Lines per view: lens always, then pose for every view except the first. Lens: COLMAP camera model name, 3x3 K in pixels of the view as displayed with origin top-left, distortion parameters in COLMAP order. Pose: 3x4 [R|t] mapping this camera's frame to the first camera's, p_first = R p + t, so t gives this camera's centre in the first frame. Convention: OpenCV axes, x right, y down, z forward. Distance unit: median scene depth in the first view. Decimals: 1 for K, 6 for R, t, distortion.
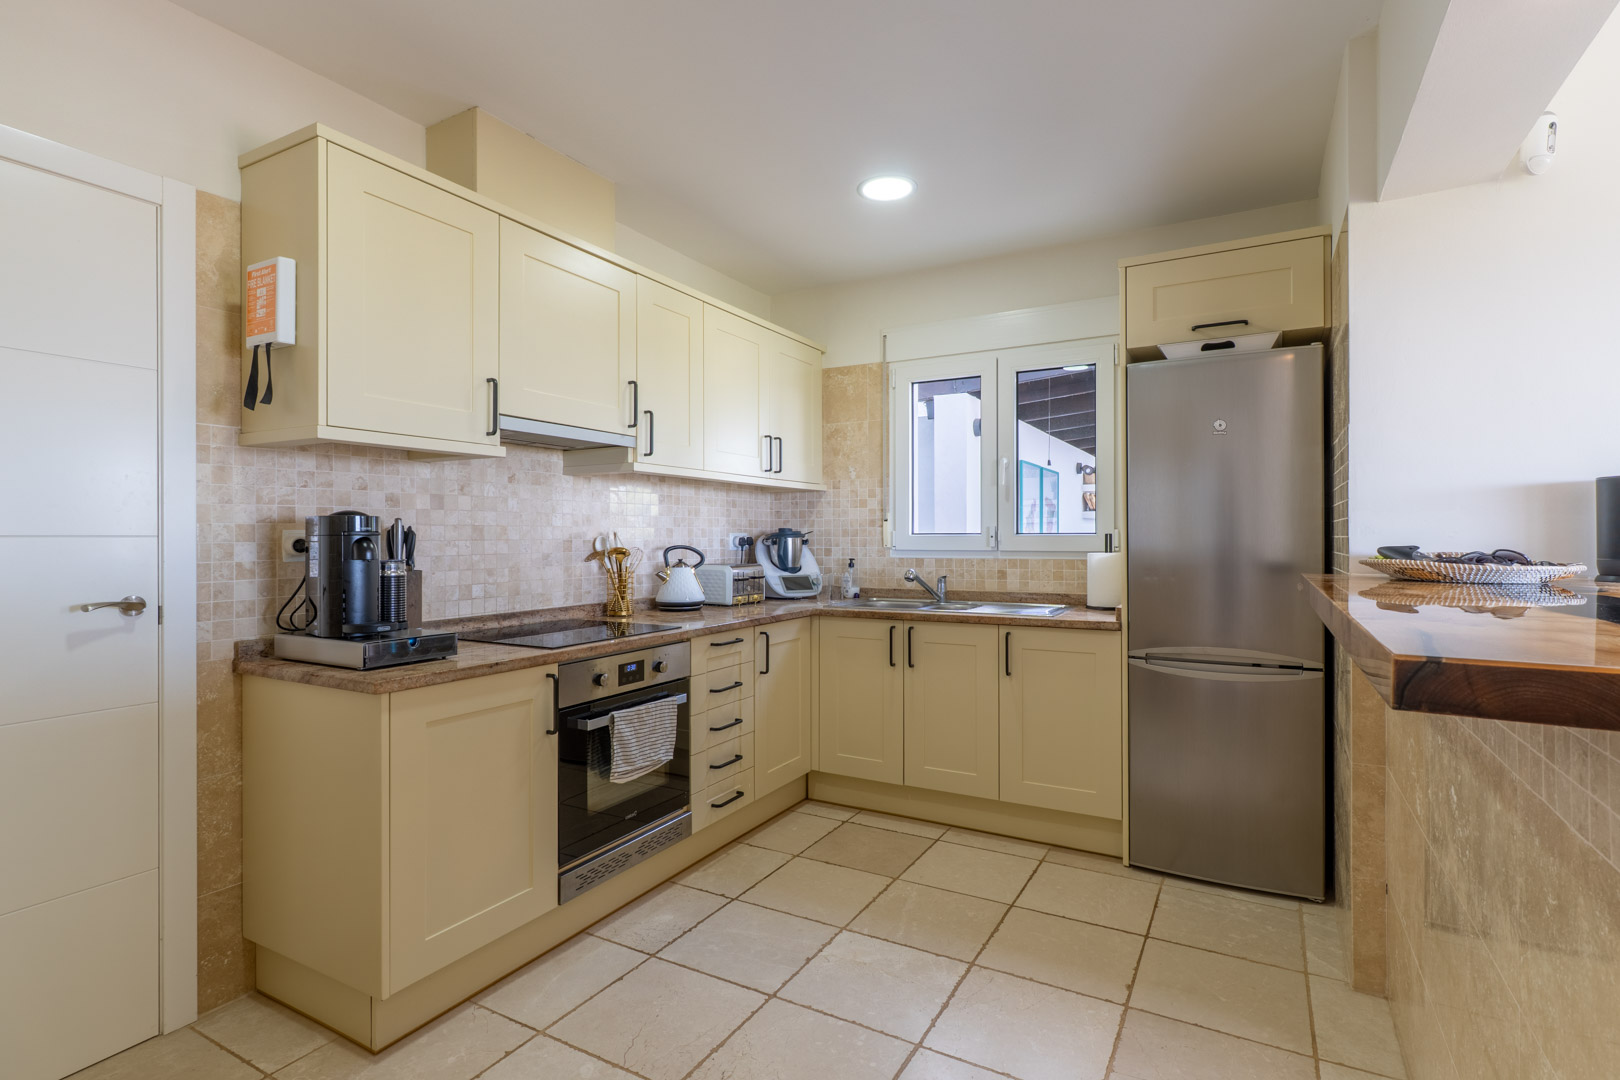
lens RADIAL K [[776.9, 0, 808.8], [0, 776.9, 535.7], [0, 0, 1]] dist [0.000185, -0.001367]
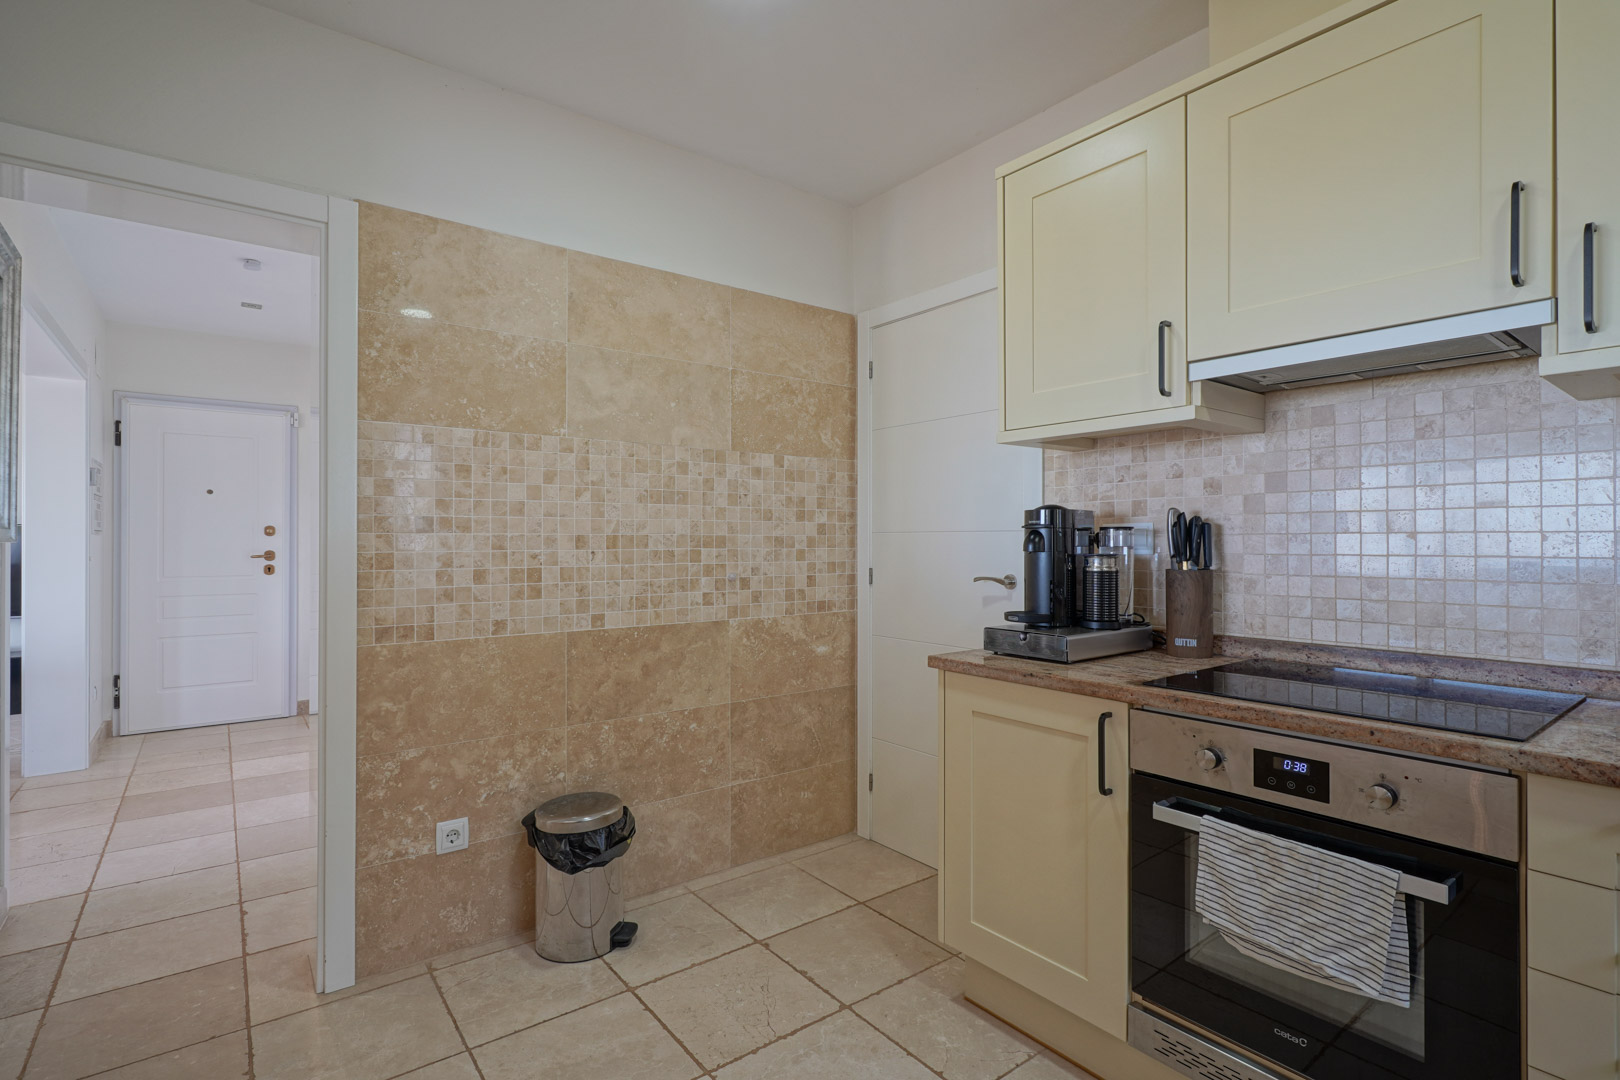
lens RADIAL K [[776.9, 0, 804.2], [0, 776.9, 542.2], [0, 0, 1]] dist [0.000185, -0.001367]
pose [[-0.389989, 0.002685, -0.920816, 0.406033], [0.001695, 0.999996, 0.002198, 0.012413], [0.920818, -0.000704, -0.389992, 0.905925]]
